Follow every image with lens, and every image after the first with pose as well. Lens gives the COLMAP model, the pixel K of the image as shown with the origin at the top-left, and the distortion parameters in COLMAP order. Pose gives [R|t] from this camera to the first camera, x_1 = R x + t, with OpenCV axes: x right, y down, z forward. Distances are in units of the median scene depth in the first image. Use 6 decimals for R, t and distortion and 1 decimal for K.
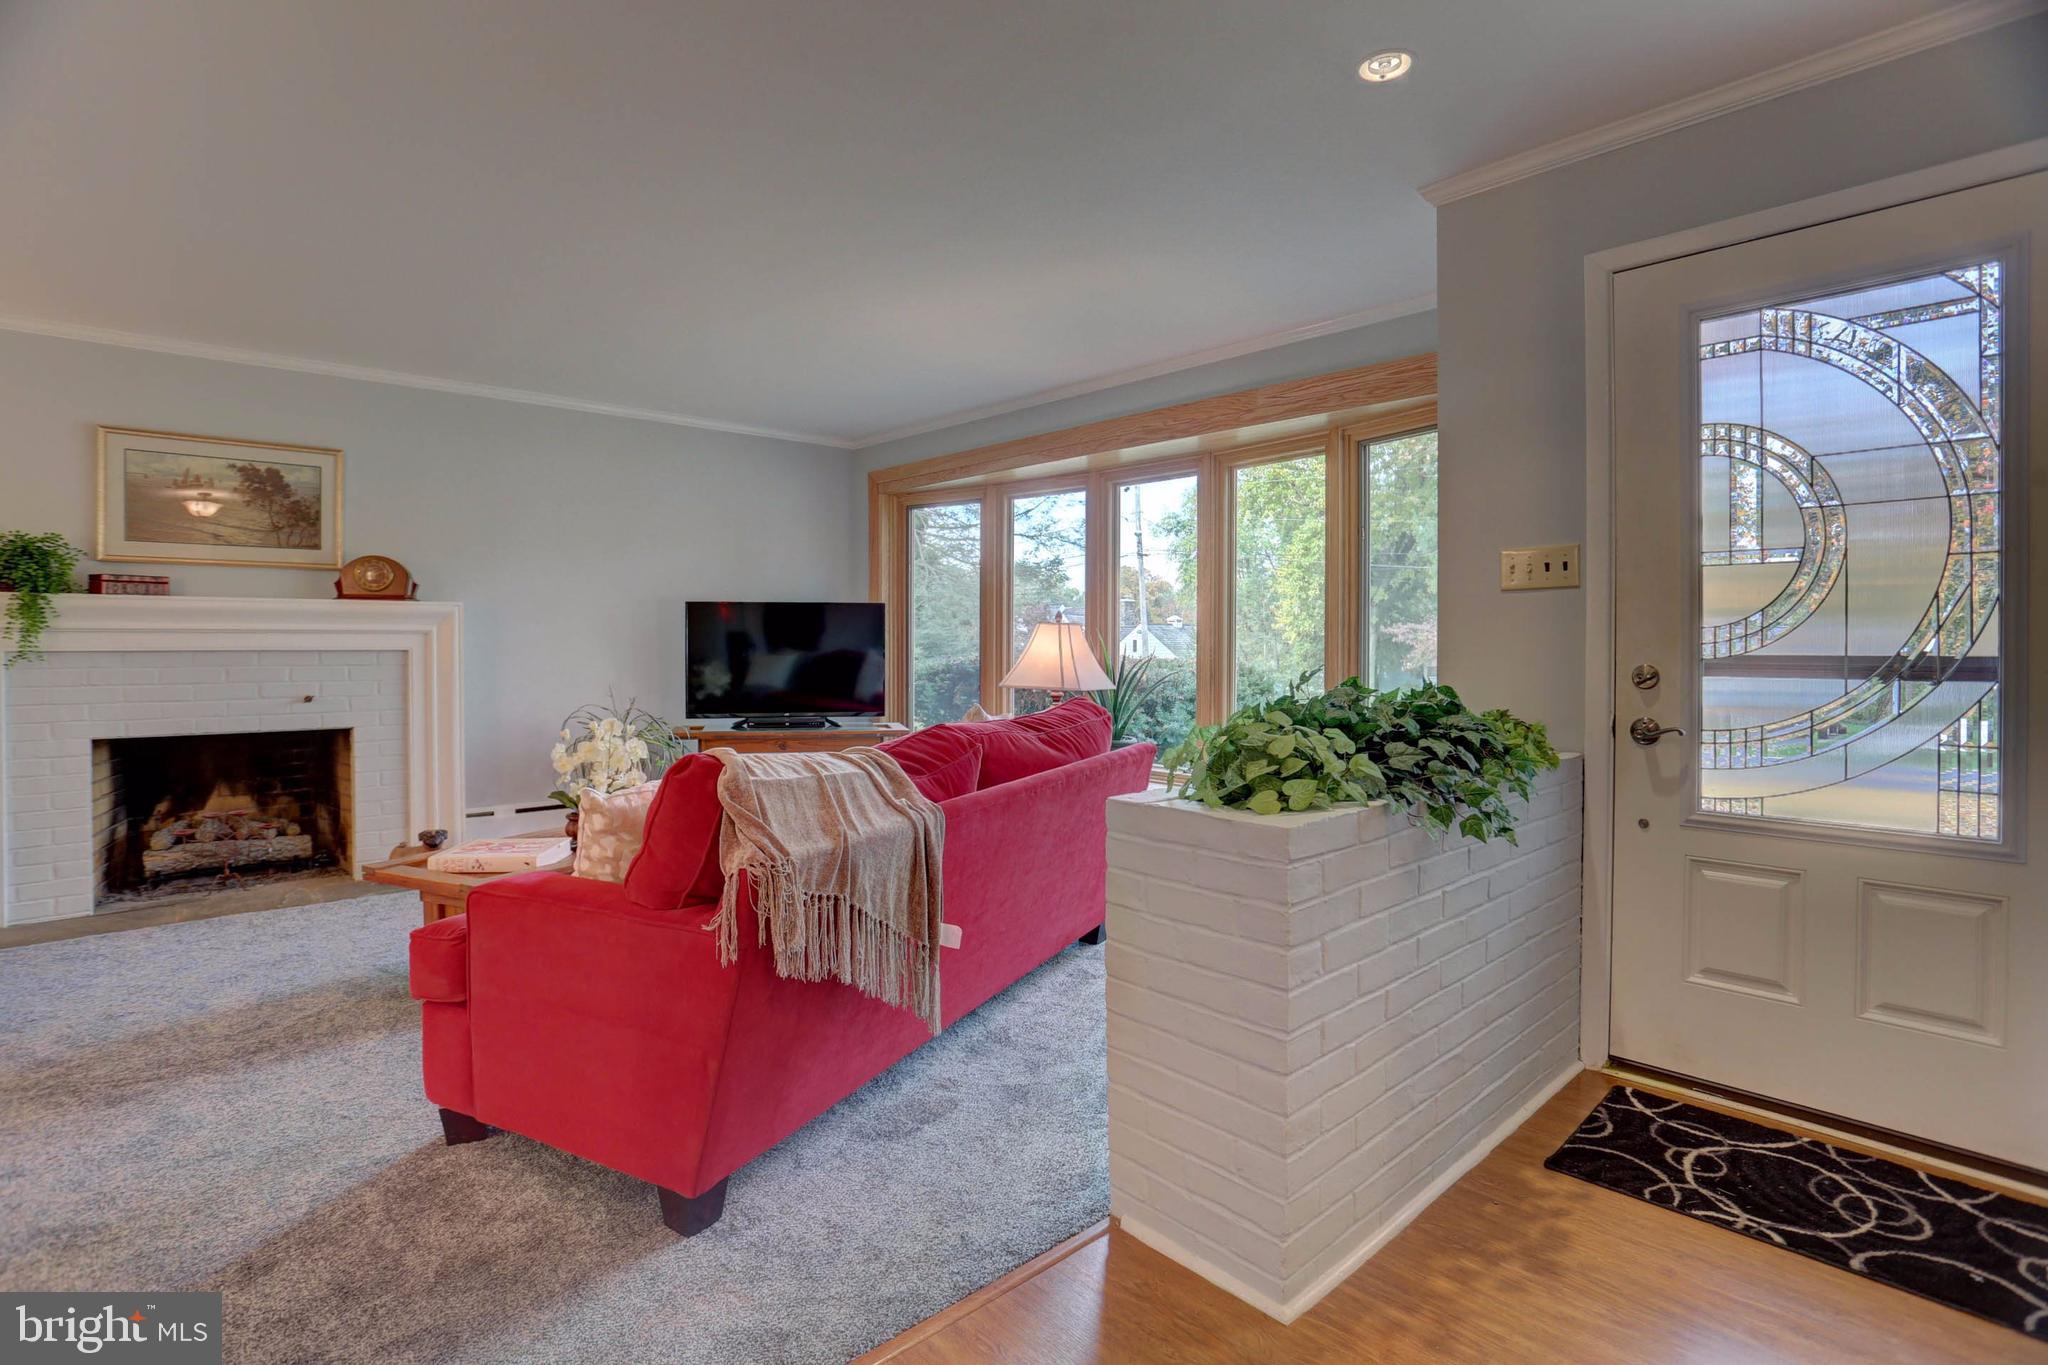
lens RADIAL K [[1038.6, 0, 1046.5], [0, 1038.6, 653.0], [0, 0, 1]] dist [-0.061309, 0.024924]
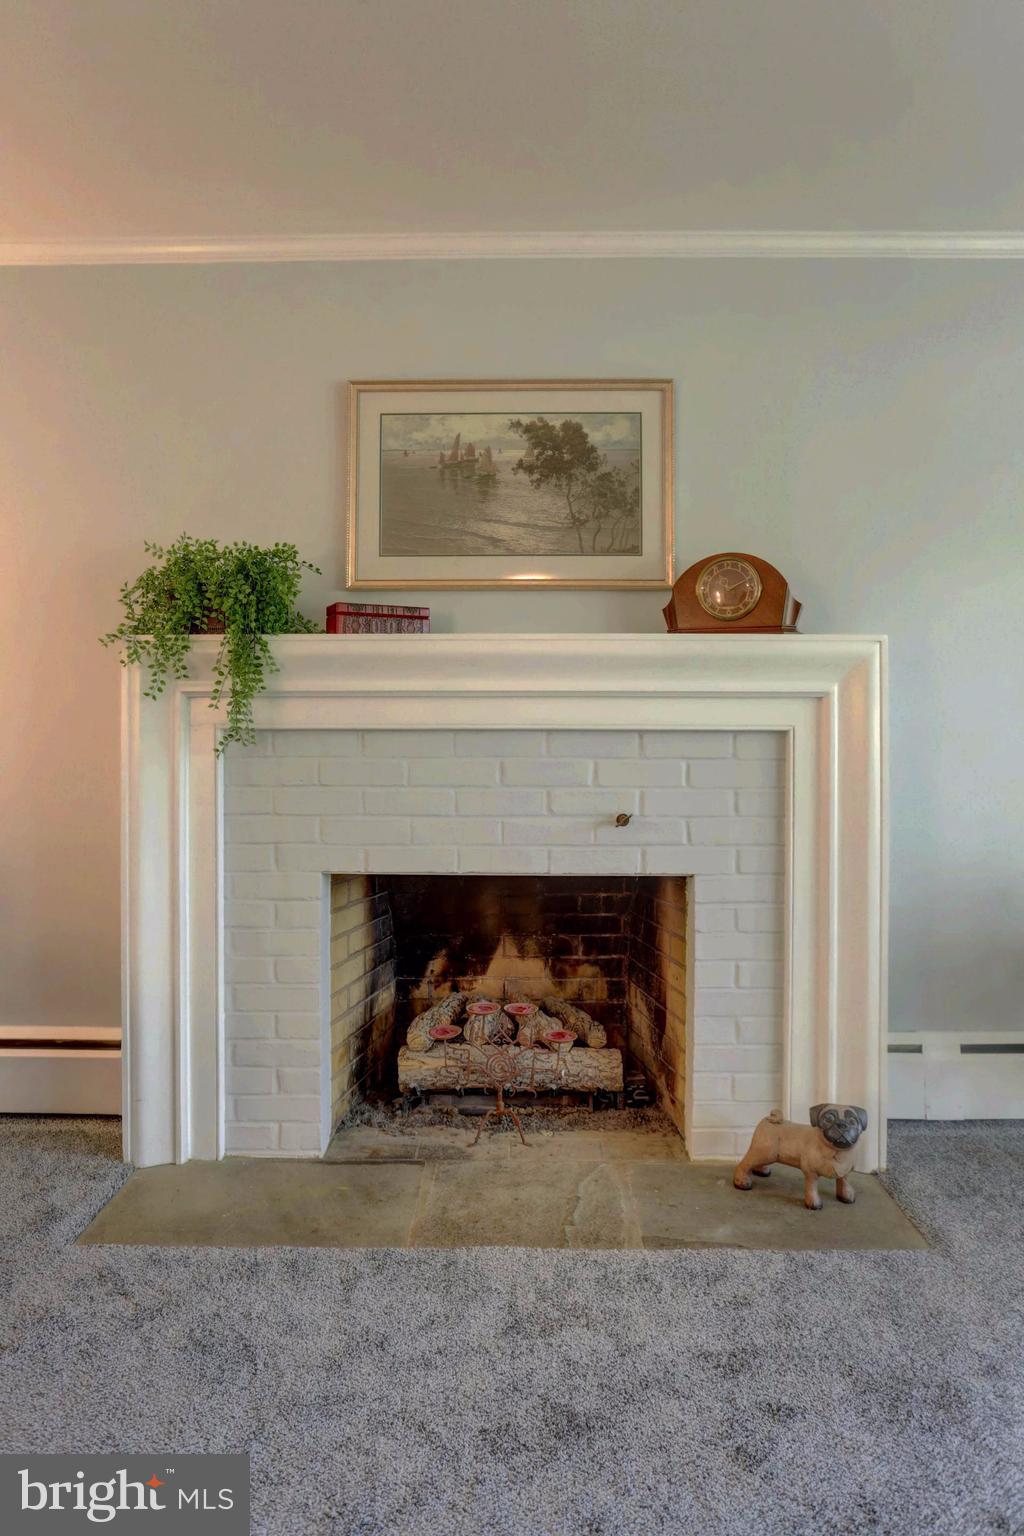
lens RADIAL K [[913.1, 0, 510.8], [0, 913.1, 727.7], [0, 0, 1]] dist [-0.083975, 0.043991]
pose [[0.733351, -0.005677, -0.679827, -0.430668], [-0.008794, 0.999802, -0.017835, 0.005239], [0.679794, 0.019057, 0.733156, 0.586133]]
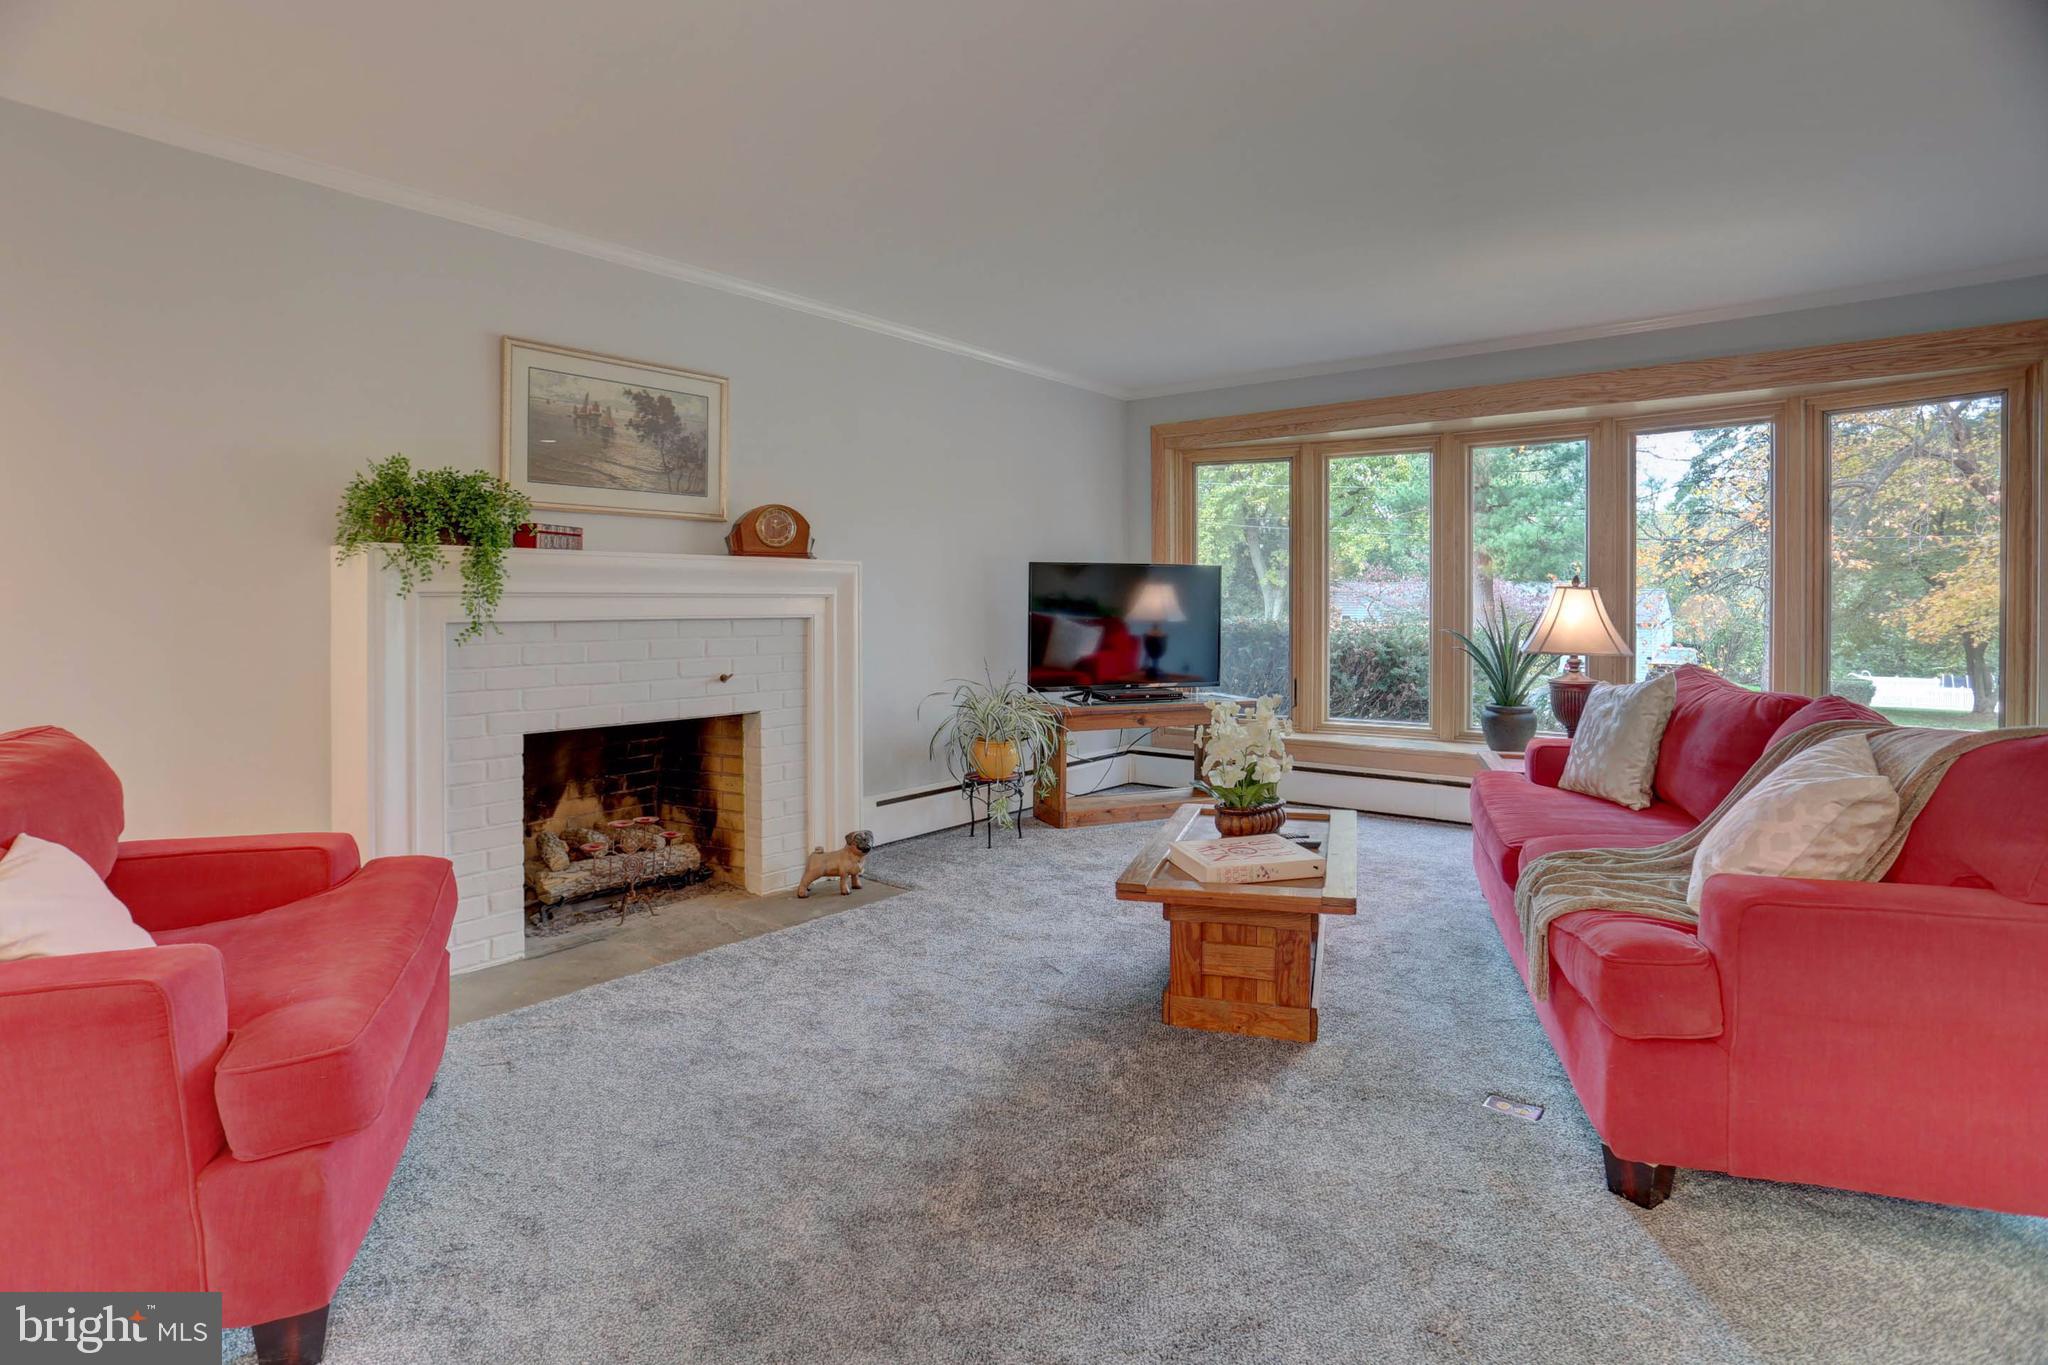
lens RADIAL K [[1051.8, 0, 1027.2], [0, 1051.8, 600.4], [0, 0, 1]] dist [-0.049087, 0.000845]
pose [[0.987379, -0.001464, 0.158366, -0.605517], [0.003843, 0.999884, -0.014718, -0.003986], [-0.158326, 0.015141, 0.987271, 0.117187]]
